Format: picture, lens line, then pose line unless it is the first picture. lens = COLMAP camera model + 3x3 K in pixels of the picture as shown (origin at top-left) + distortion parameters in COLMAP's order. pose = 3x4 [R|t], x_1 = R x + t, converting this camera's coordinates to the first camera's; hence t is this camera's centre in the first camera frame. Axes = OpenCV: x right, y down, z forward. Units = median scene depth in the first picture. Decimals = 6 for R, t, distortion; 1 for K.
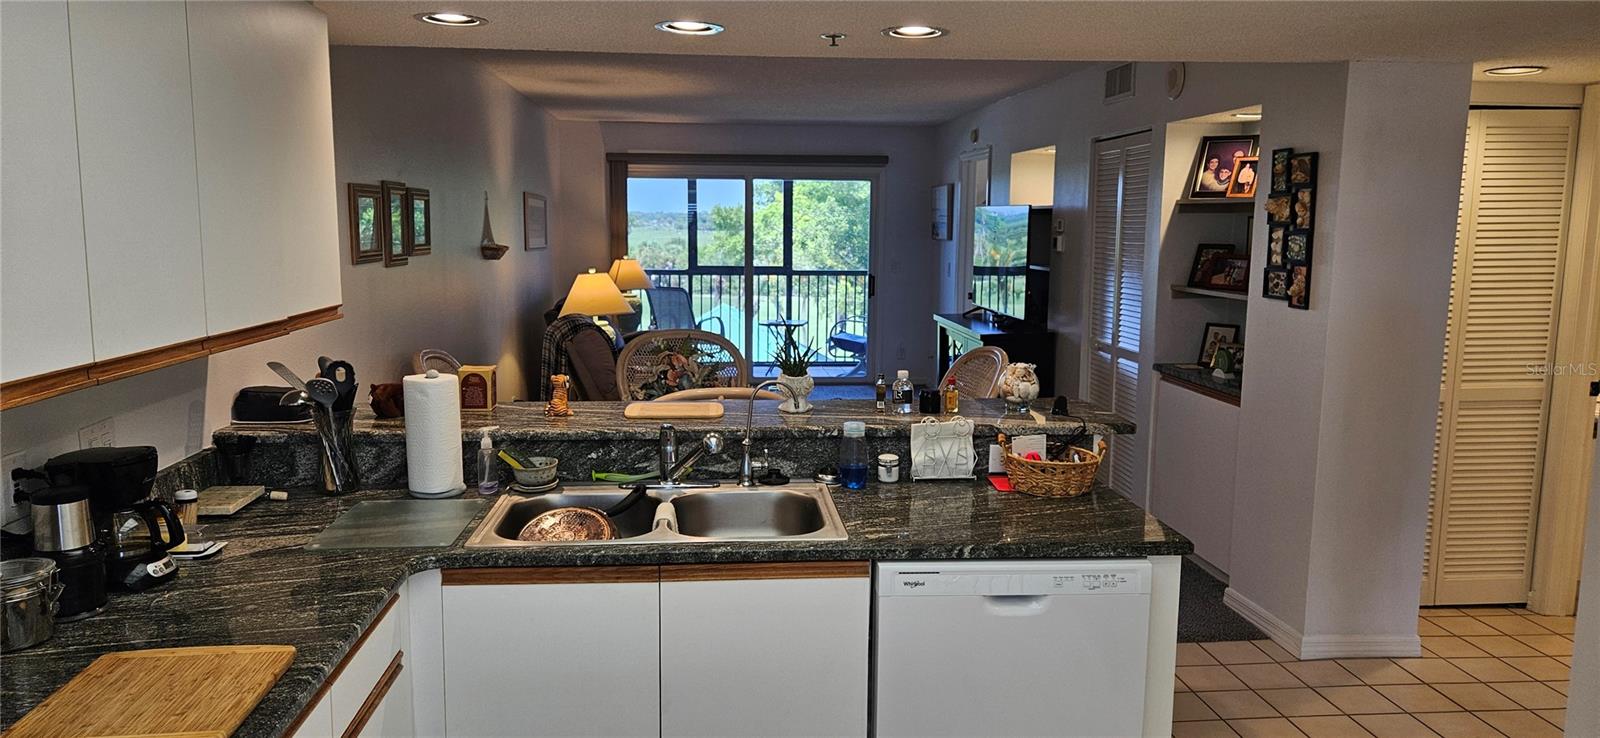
lens RADIAL K [[1071.9, 0, 787.2], [0, 1071.9, 374.1], [0, 0, 1]] dist [0.089365, -0.068428]
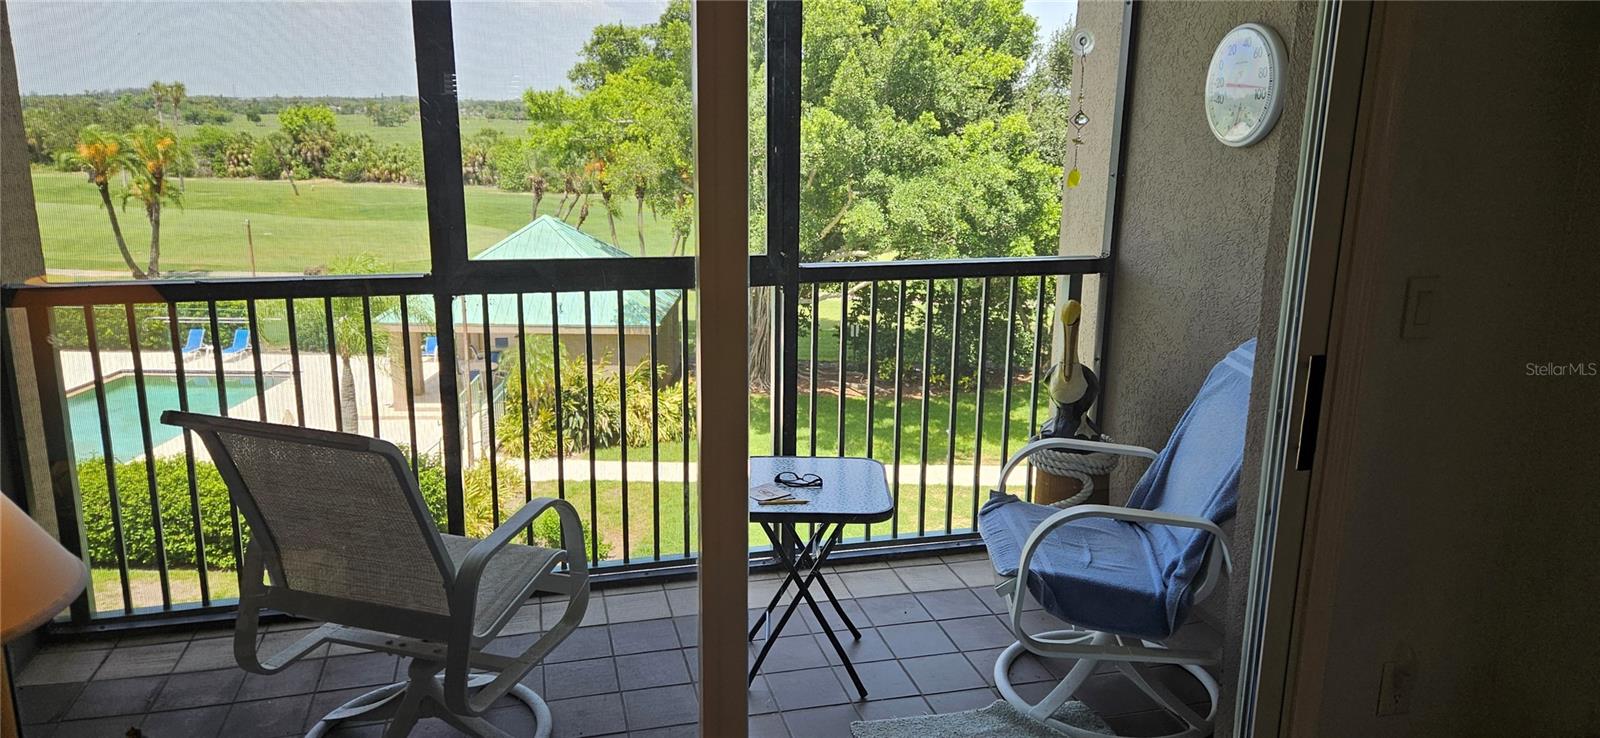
lens RADIAL K [[1071.9, 0, 778.9], [0, 1071.9, 365.4], [0, 0, 1]] dist [0.089365, -0.068428]
pose [[0.988222, -0.035787, 0.148782, -0.053495], [0.022191, 0.995506, 0.092056, -0.114308], [-0.151407, -0.087670, 0.984576, 0.824002]]
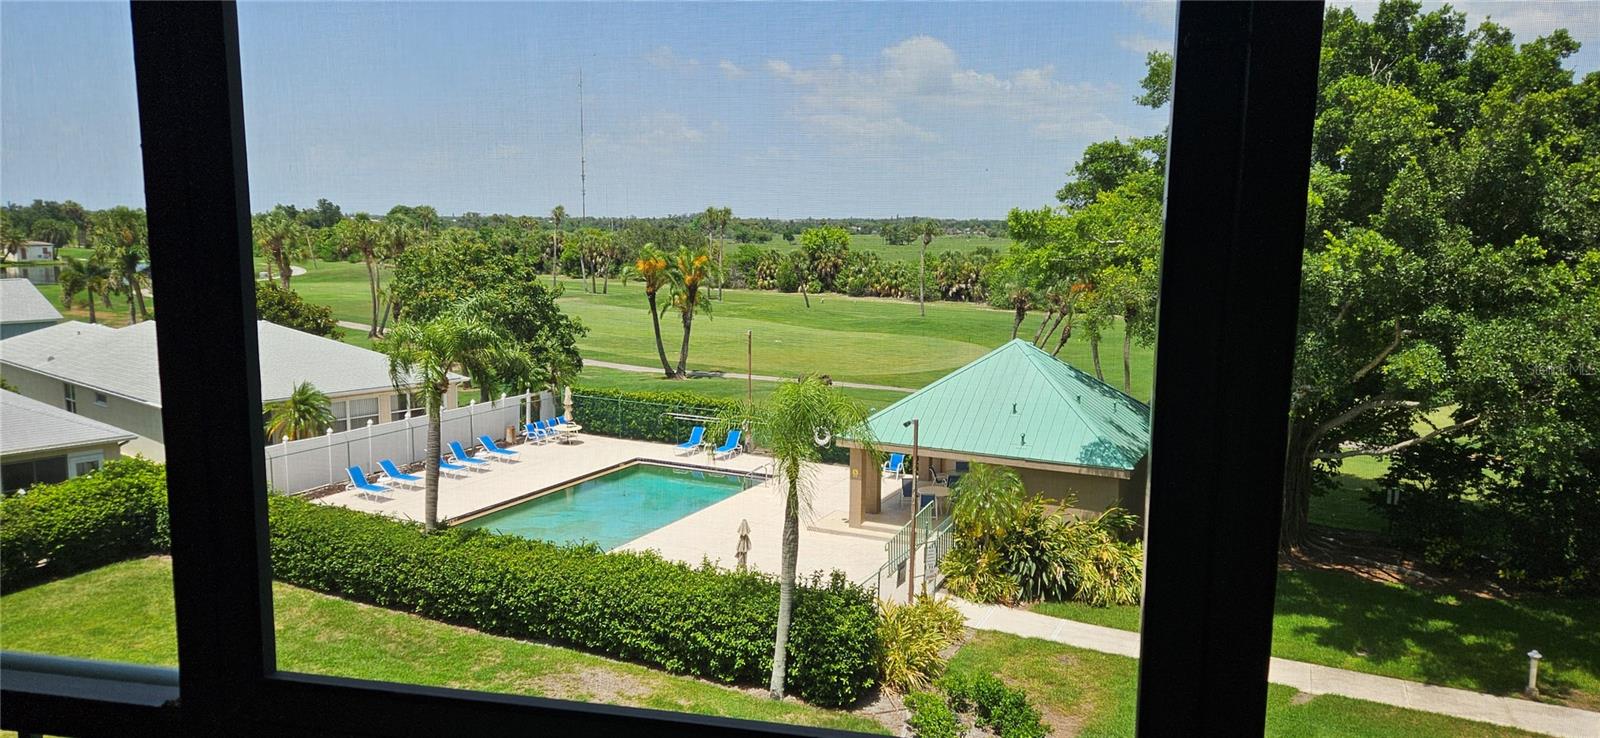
lens RADIAL K [[1071.9, 0, 782.6], [0, 1071.9, 381.8], [0, 0, 1]] dist [0.089365, -0.068428]
pose [[0.958091, 0.045980, -0.282751, -0.007351], [-0.046065, 0.998918, 0.006350, -0.159369], [0.282737, 0.006941, 0.959172, 1.097110]]
